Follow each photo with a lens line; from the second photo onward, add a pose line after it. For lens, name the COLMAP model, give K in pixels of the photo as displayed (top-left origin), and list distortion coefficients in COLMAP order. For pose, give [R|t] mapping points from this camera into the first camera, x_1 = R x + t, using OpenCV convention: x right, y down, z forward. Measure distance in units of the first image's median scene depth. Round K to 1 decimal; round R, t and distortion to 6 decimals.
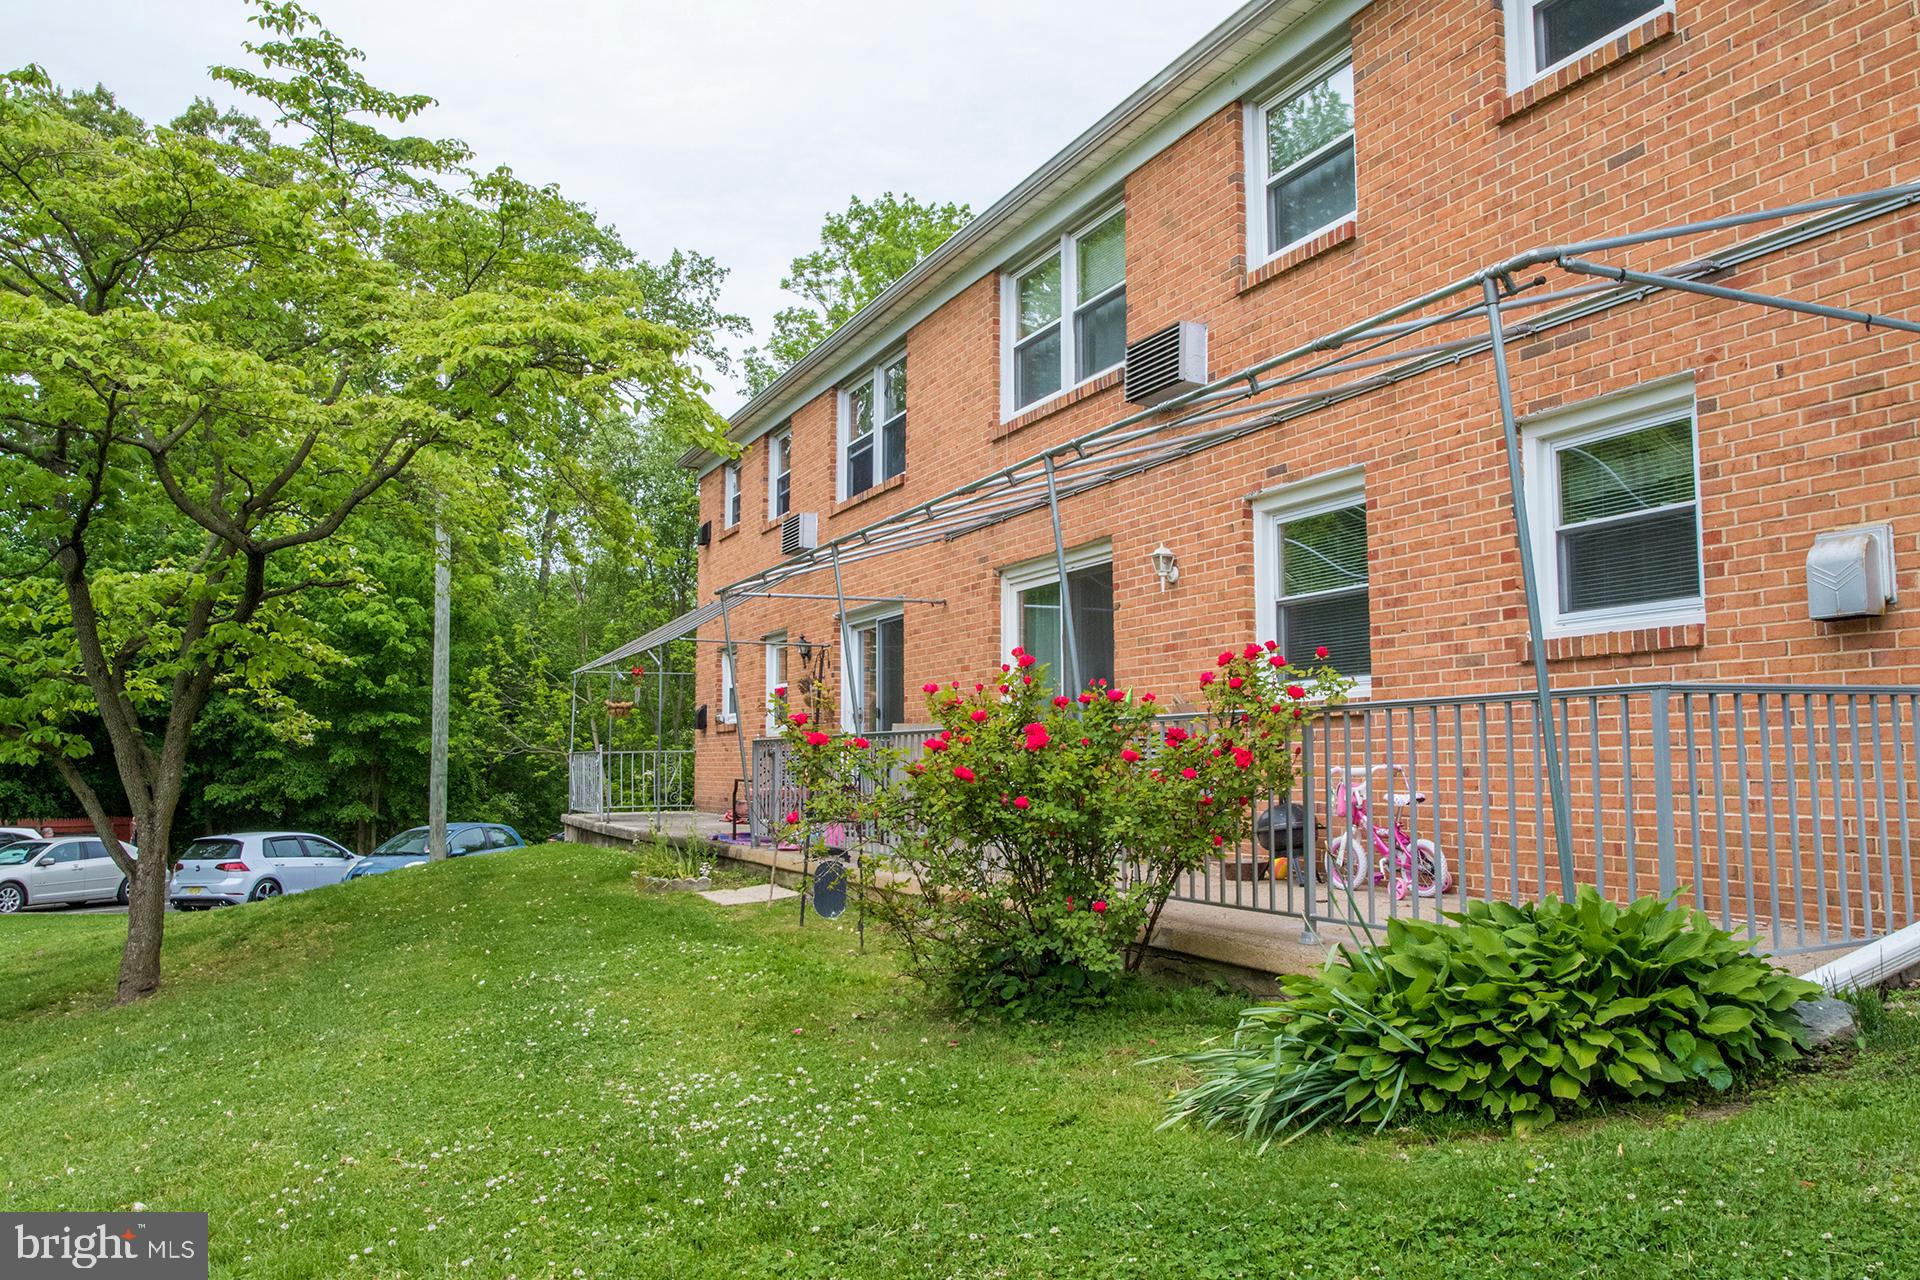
lens RADIAL K [[1424.3, 0, 963.8], [0, 1424.3, 648.2], [0, 0, 1]] dist [-0.077280, 0.056327]
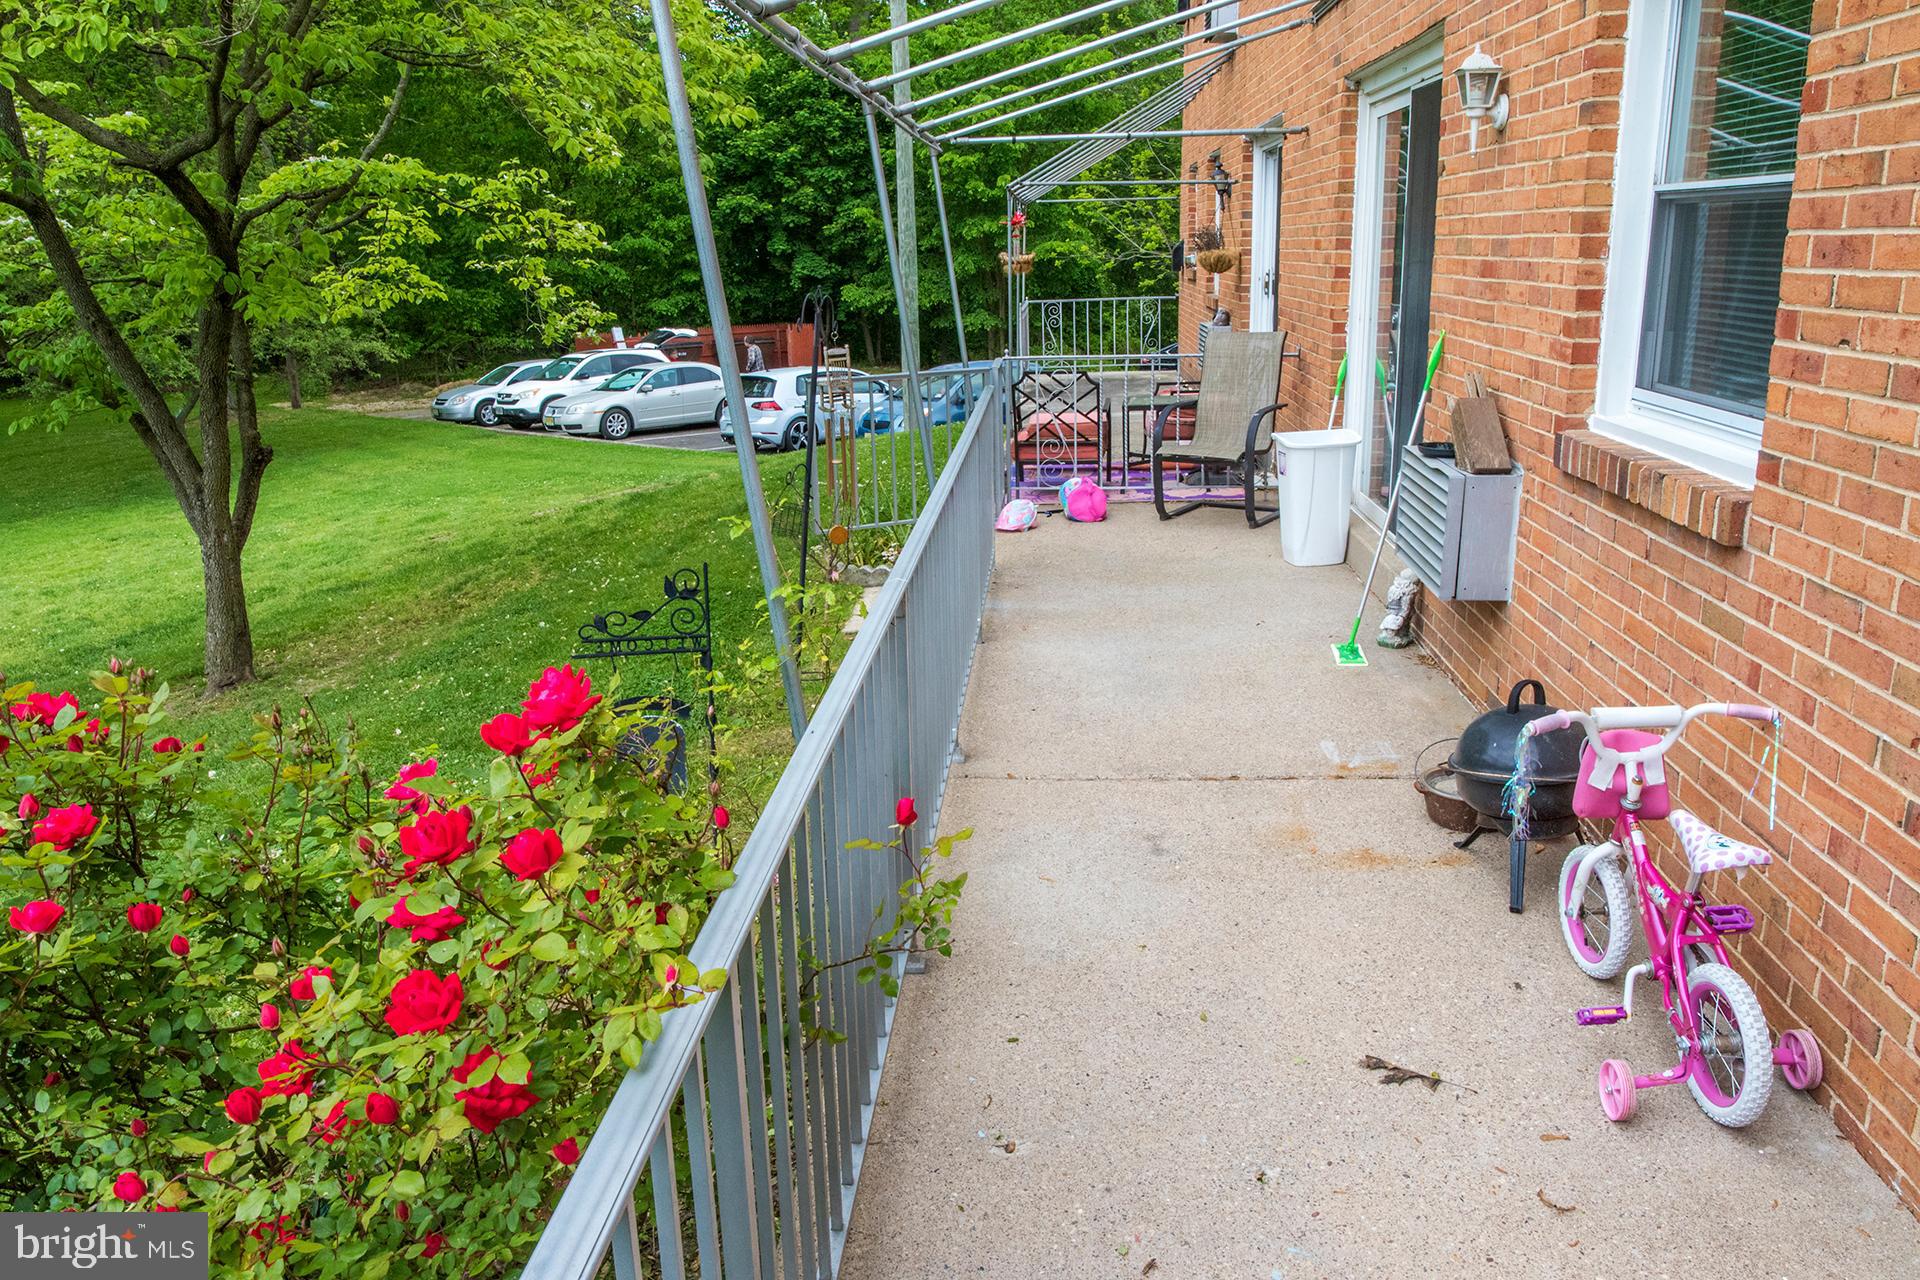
lens RADIAL K [[1424.3, 0, 963.8], [0, 1424.3, 648.2], [0, 0, 1]] dist [-0.077280, 0.056327]
pose [[0.876191, 0.117062, -0.467531, 0.089528], [0.059326, 0.936482, 0.345662, -0.022029], [0.478298, -0.330603, 0.813592, 0.186118]]
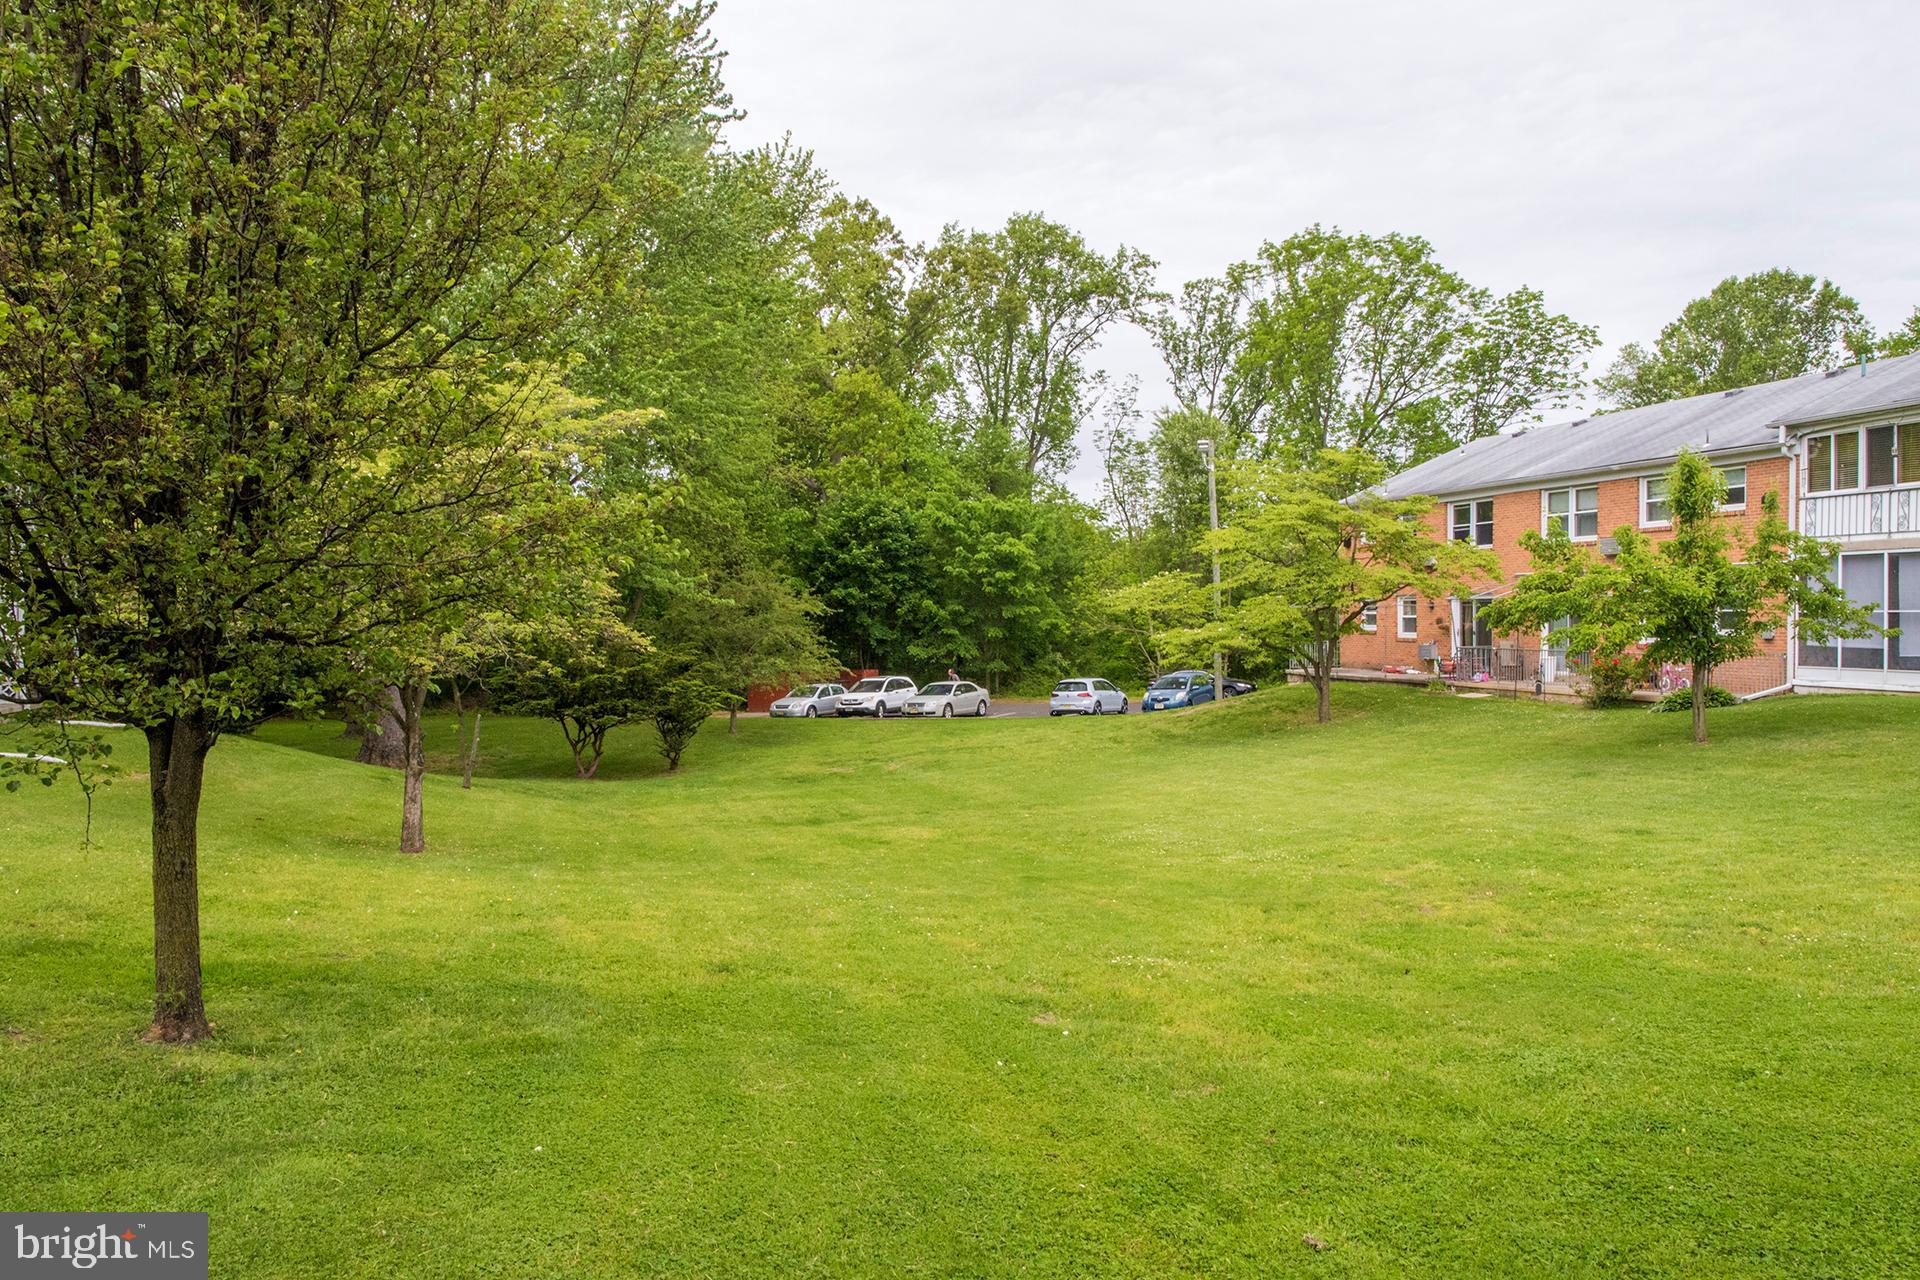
lens RADIAL K [[1424.3, 0, 963.8], [0, 1424.3, 648.2], [0, 0, 1]] dist [-0.077280, 0.056327]
pose [[0.984928, 0.005464, -0.172880, -0.339390], [0.012708, 0.994513, 0.103834, -0.134443], [0.172499, -0.104466, 0.979454, -1.093106]]
